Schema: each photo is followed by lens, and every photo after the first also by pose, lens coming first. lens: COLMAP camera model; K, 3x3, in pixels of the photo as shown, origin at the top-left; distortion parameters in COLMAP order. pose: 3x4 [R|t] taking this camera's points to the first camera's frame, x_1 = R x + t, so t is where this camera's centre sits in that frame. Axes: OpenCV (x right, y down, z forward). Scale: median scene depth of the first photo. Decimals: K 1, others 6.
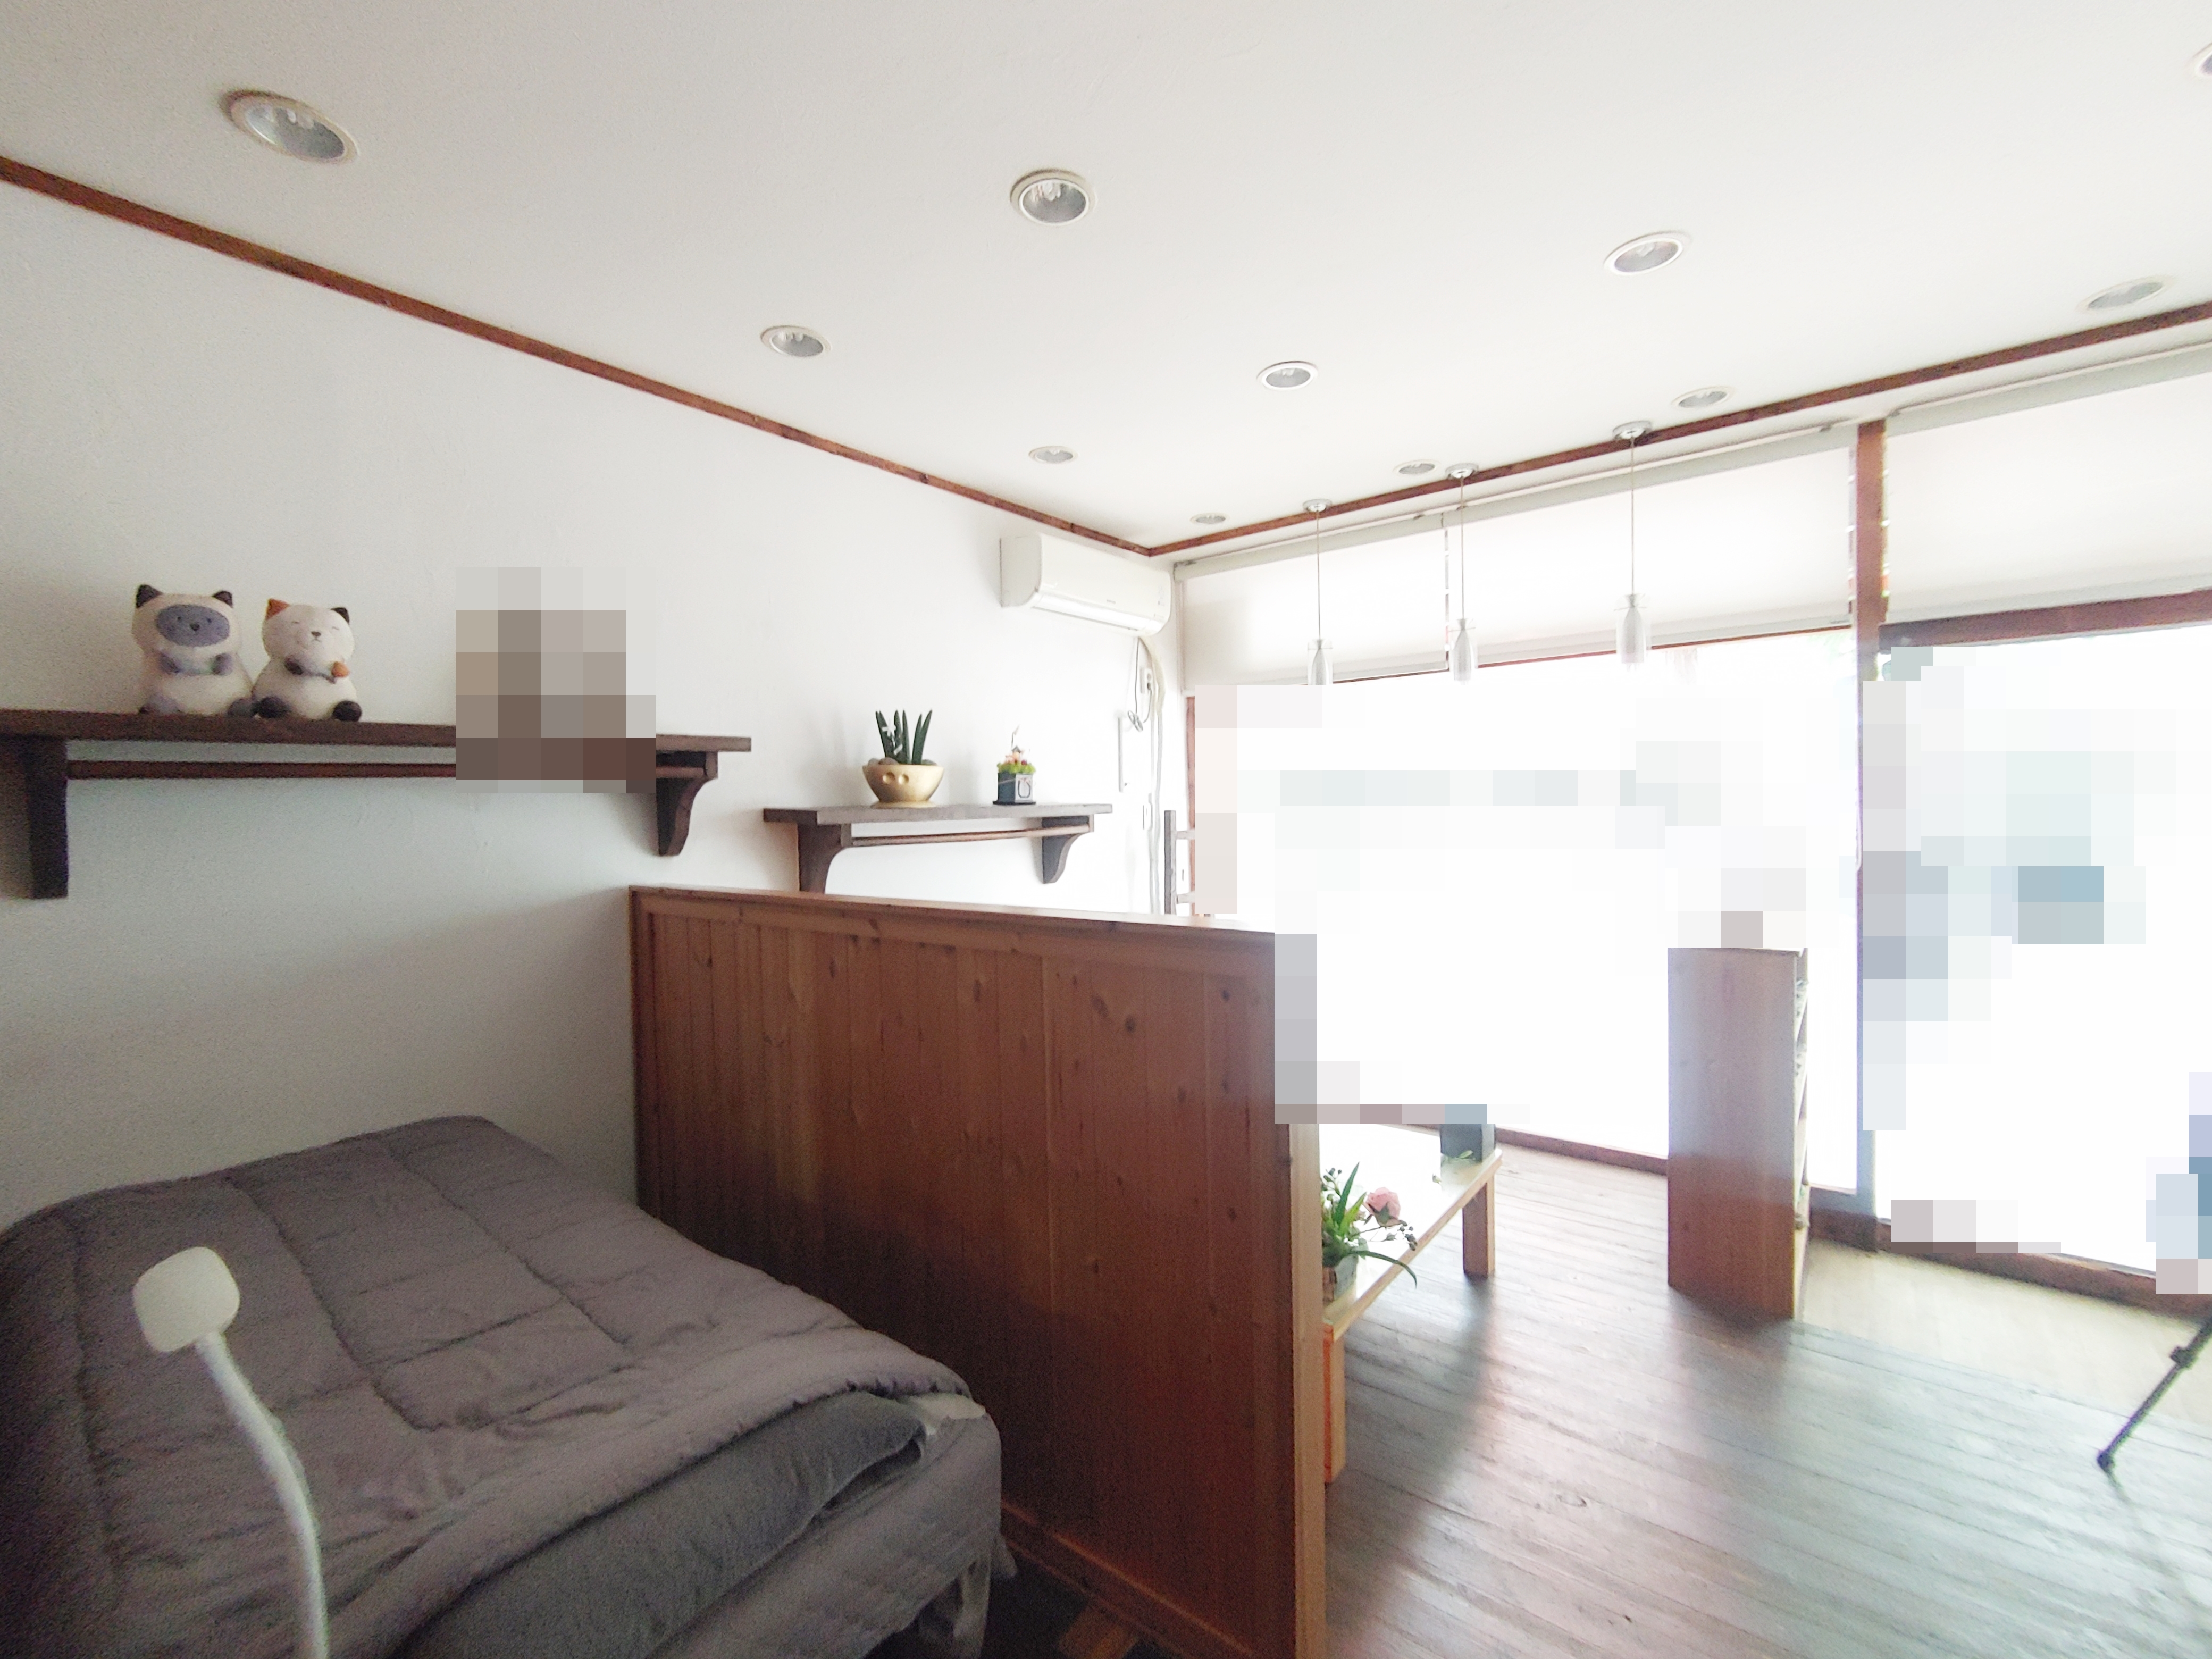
lens RADIAL K [[948.1, 0, 1112.4], [0, 948.1, 836.1], [0, 0, 1]] dist [0.016765, -0.000007]
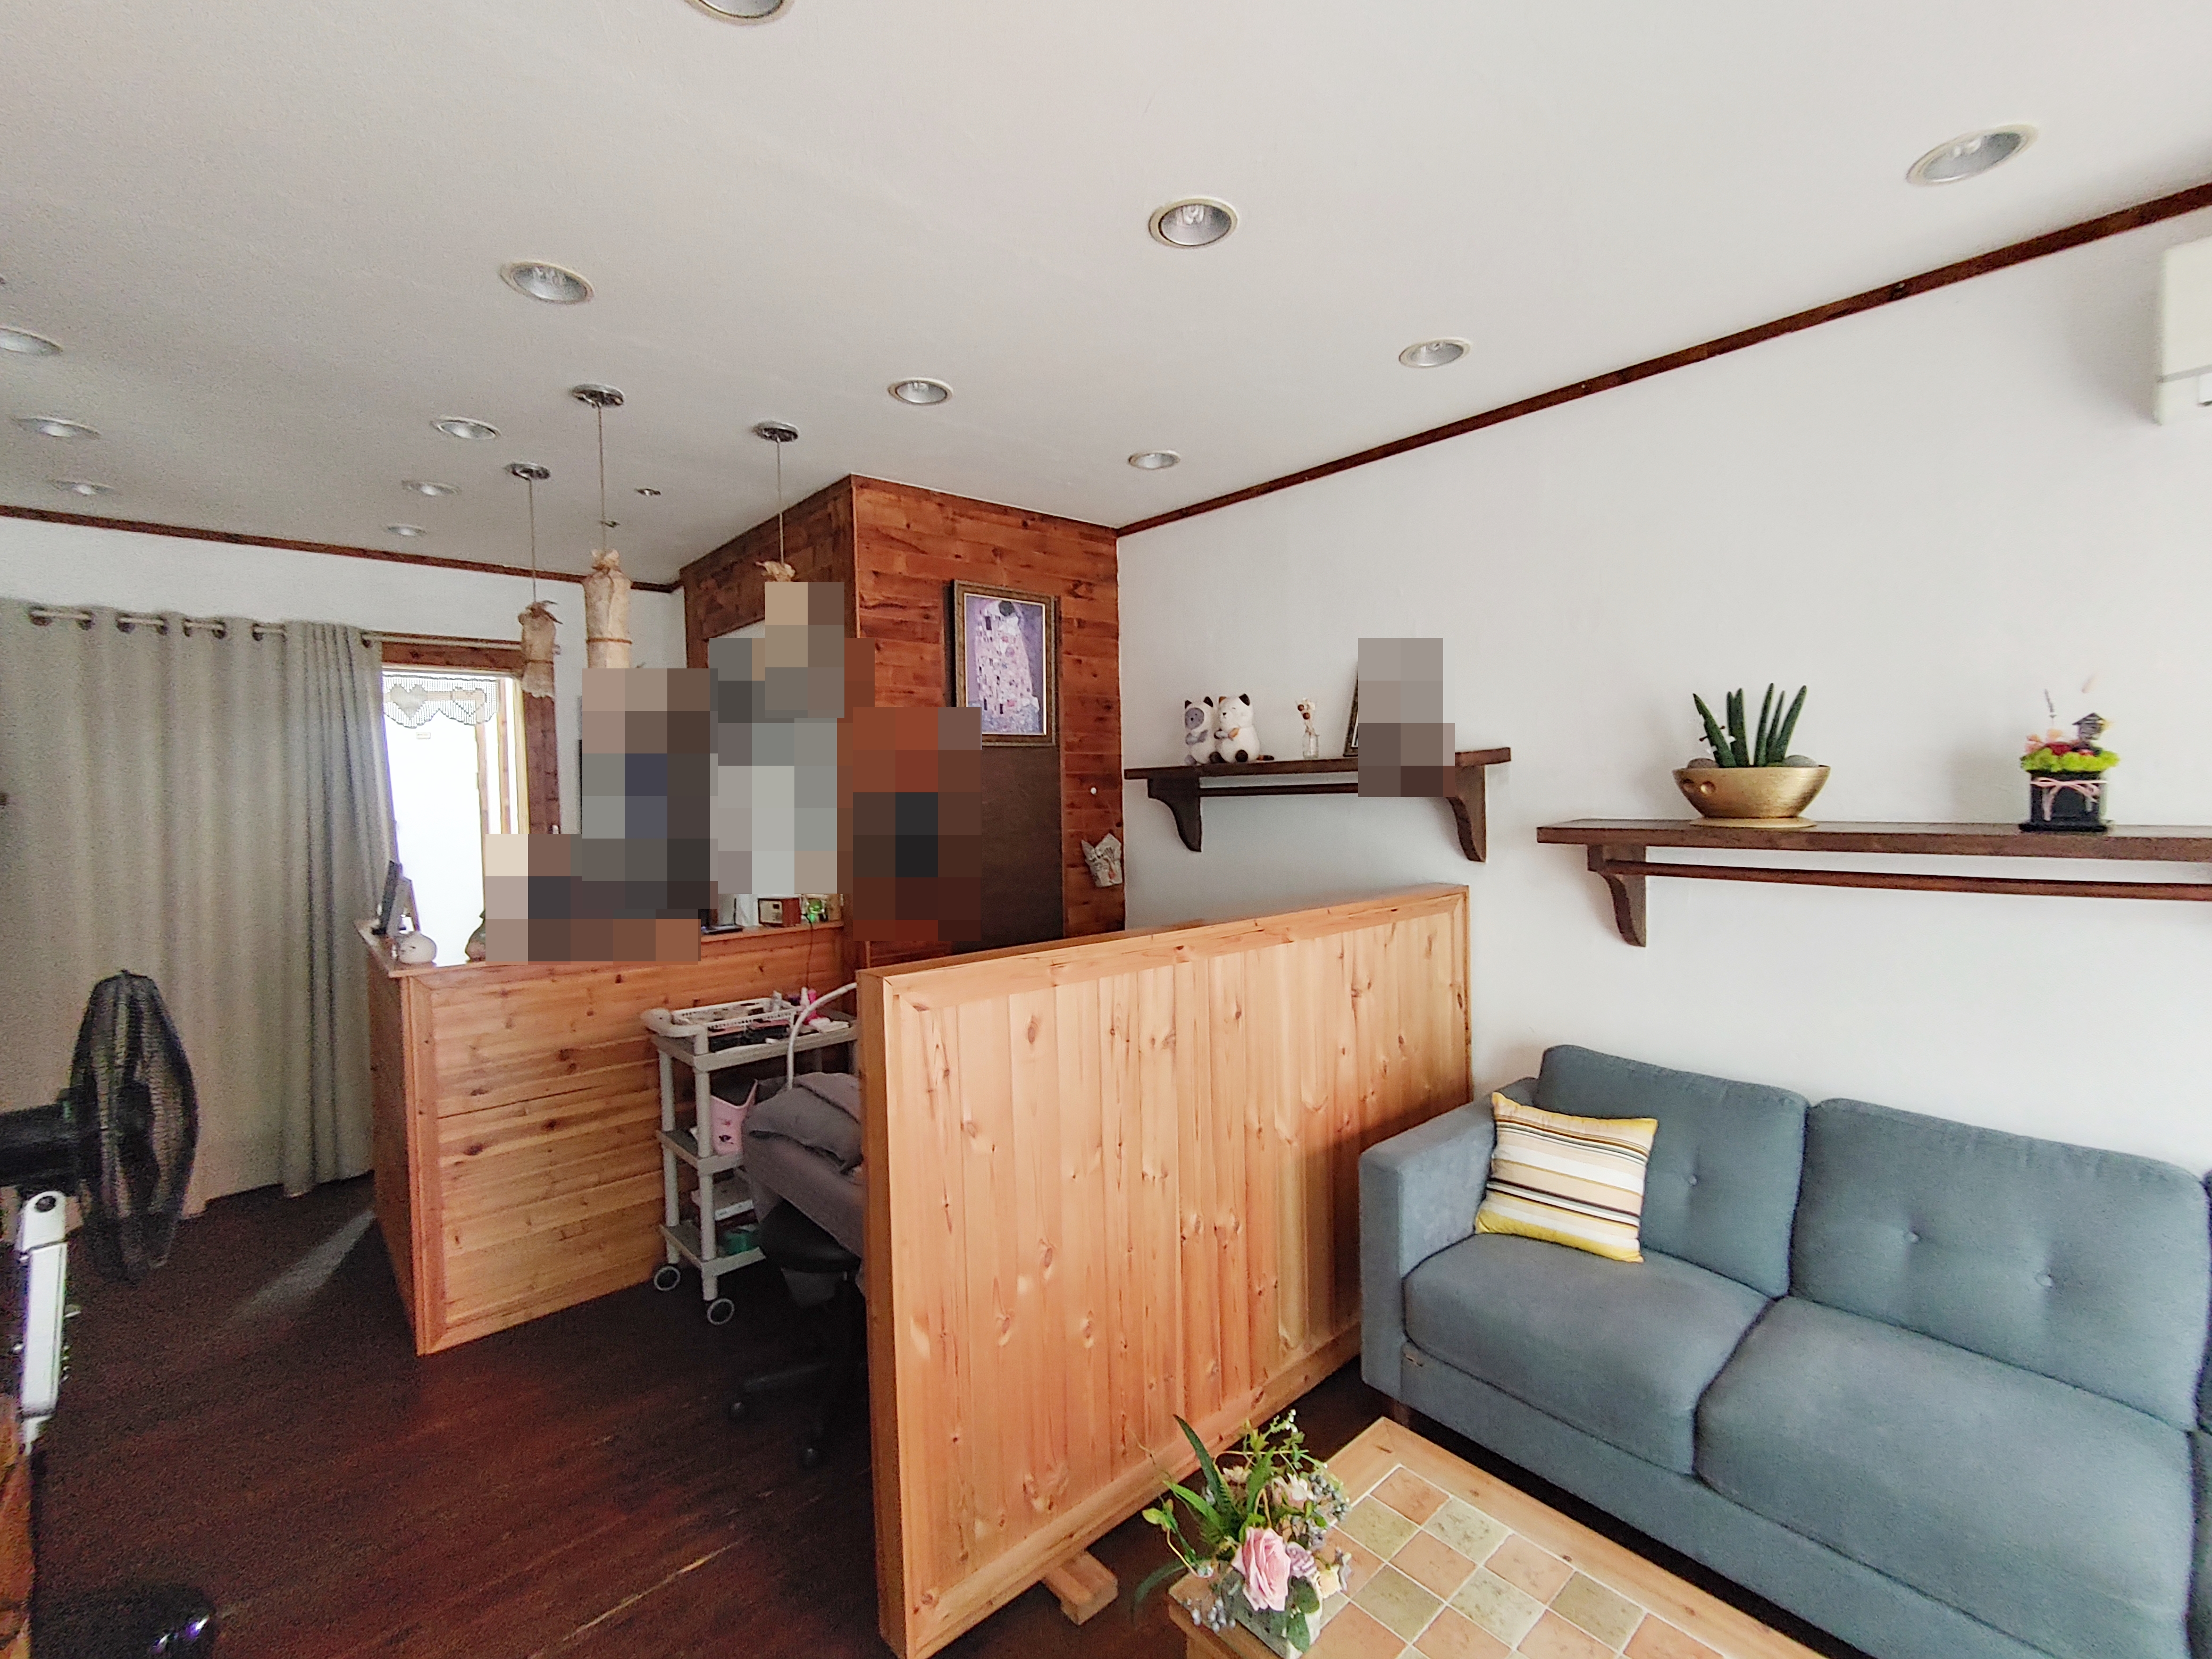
lens RADIAL K [[948.1, 0, 1112.4], [0, 948.1, 836.1], [0, 0, 1]] dist [0.016765, -0.000007]
pose [[-0.196795, 0.040403, -0.979612, 0.556497], [-0.042785, 0.997845, 0.049750, -0.039679], [0.979511, 0.051703, -0.194642, 0.700359]]
